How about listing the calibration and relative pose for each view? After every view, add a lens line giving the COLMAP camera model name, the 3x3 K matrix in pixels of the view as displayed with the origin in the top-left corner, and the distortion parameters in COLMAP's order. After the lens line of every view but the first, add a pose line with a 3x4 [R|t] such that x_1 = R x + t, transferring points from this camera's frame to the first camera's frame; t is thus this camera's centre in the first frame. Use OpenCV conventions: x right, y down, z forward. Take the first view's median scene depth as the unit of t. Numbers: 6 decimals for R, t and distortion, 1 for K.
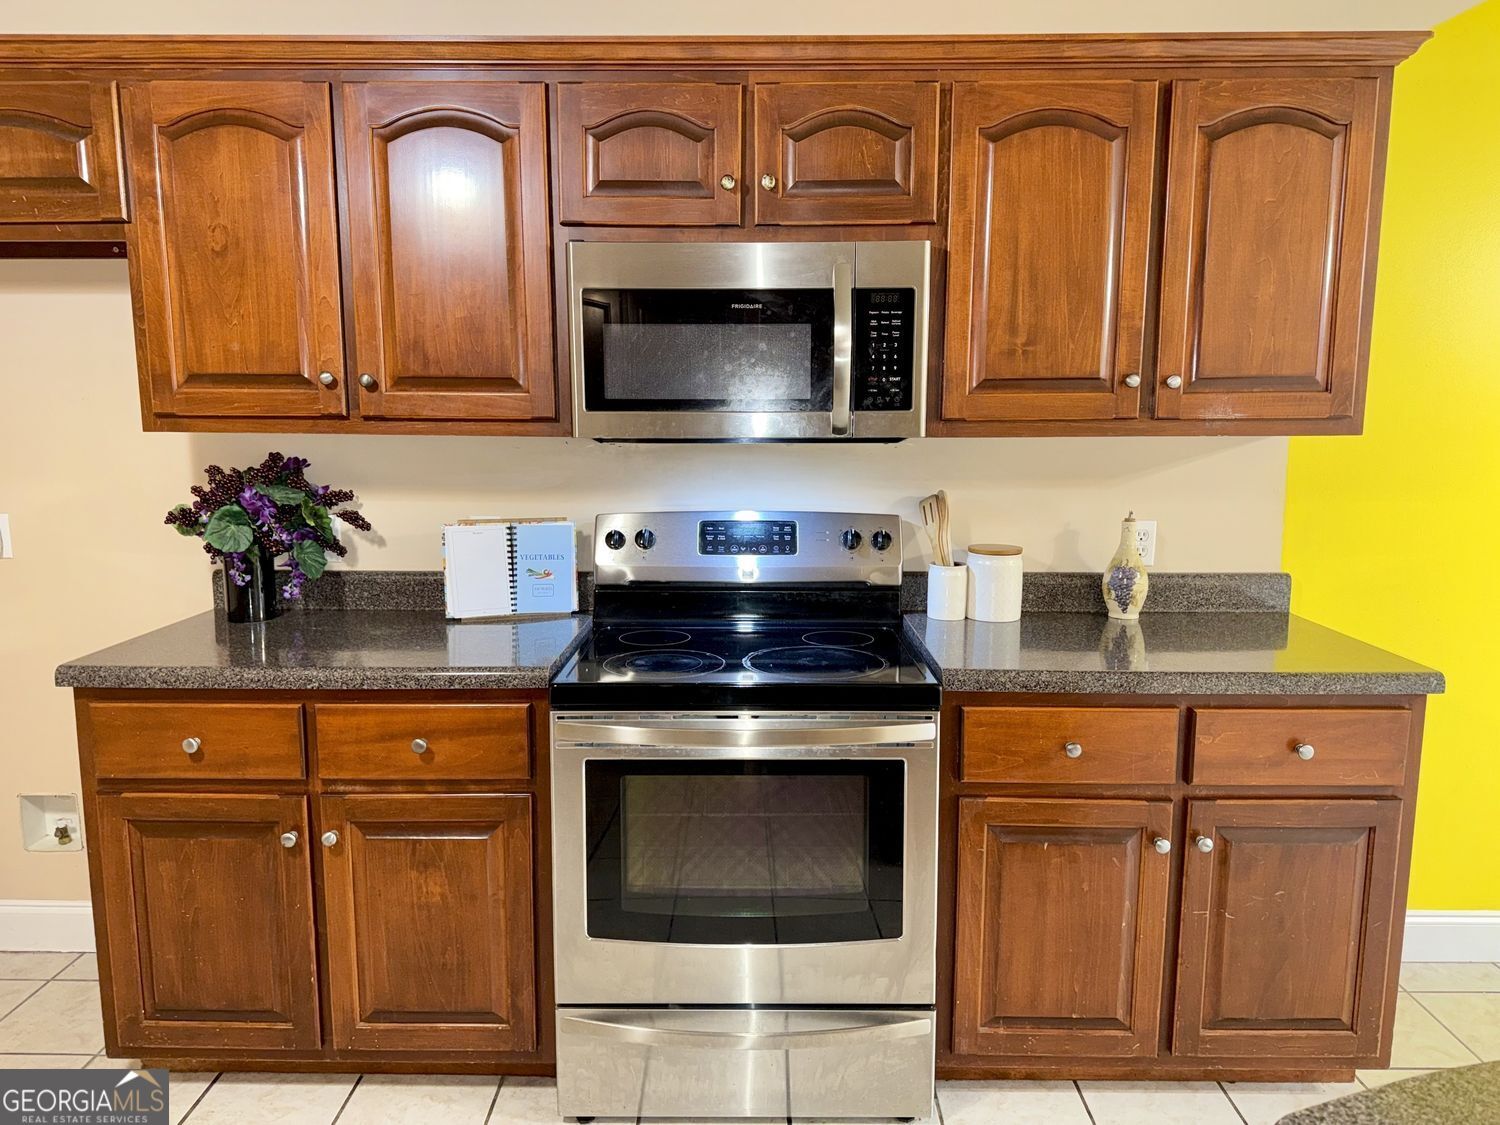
lens RADIAL K [[1066.7, 0, 748.6], [0, 1066.7, 551.5], [0, 0, 1]] dist [0.117536, -0.155645]
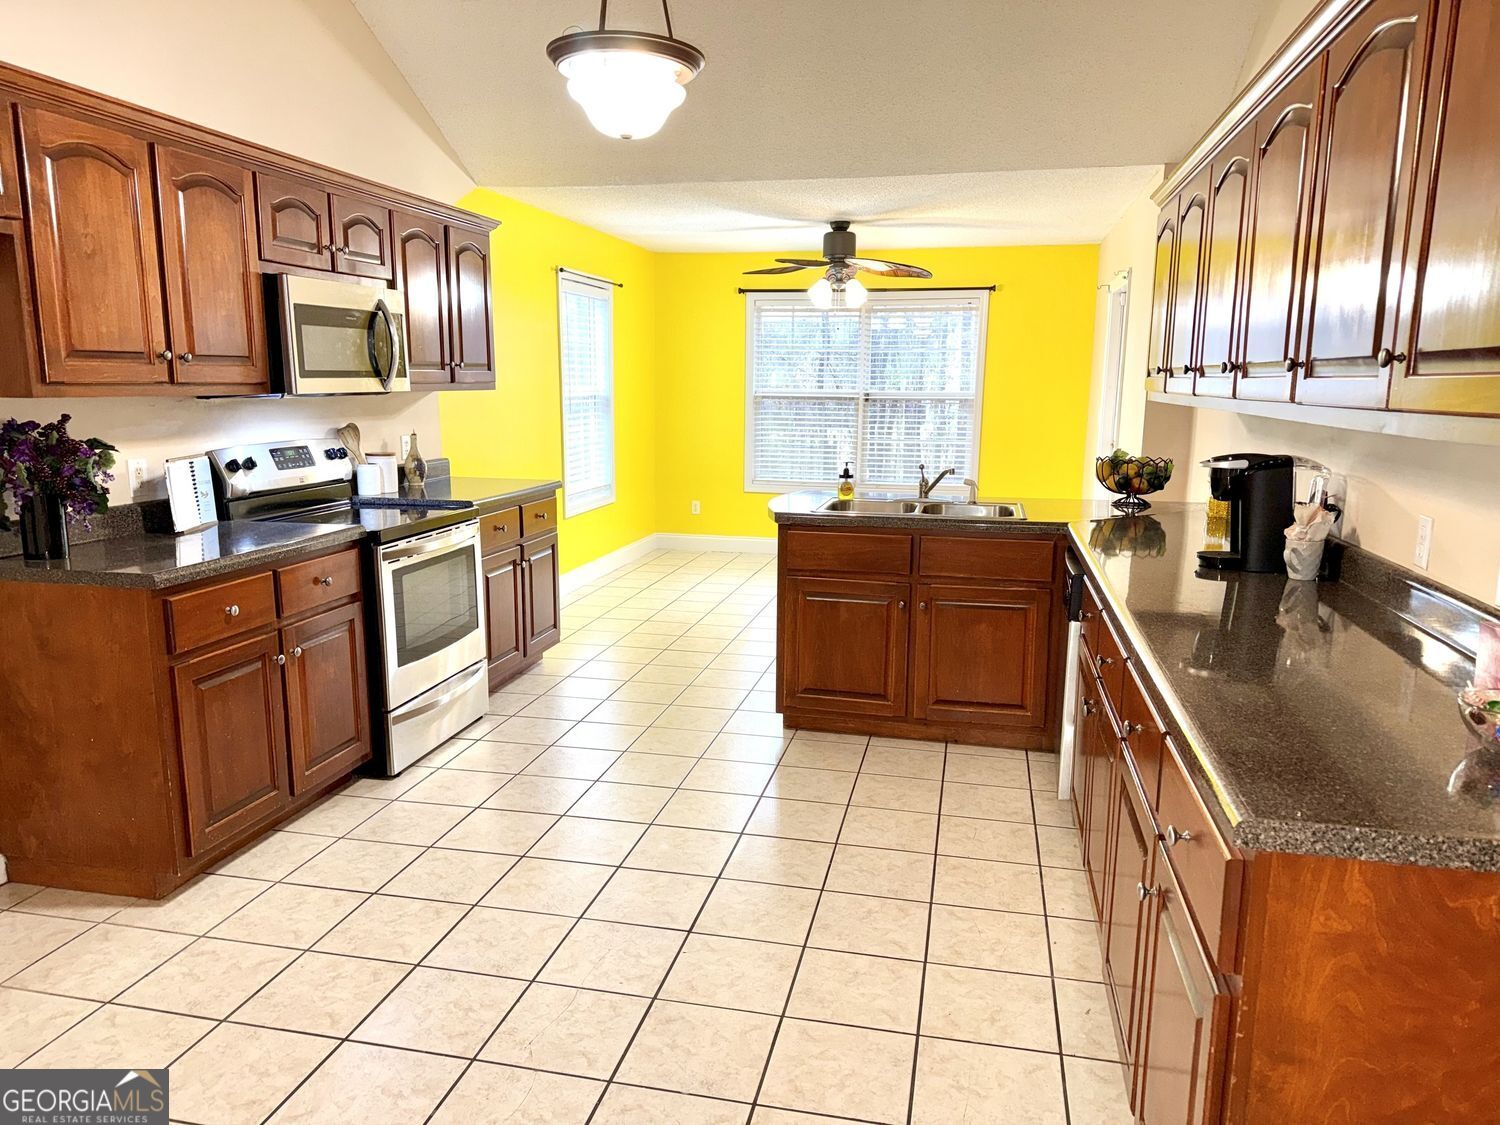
lens RADIAL K [[1066.7, 0, 748.6], [0, 1066.7, 551.5], [0, 0, 1]] dist [0.117536, -0.155645]
pose [[0.191083, -0.157726, 0.968819, -1.613987], [0.127671, 0.982615, 0.134790, -0.007269], [-0.973235, 0.097934, 0.207898, 0.020377]]
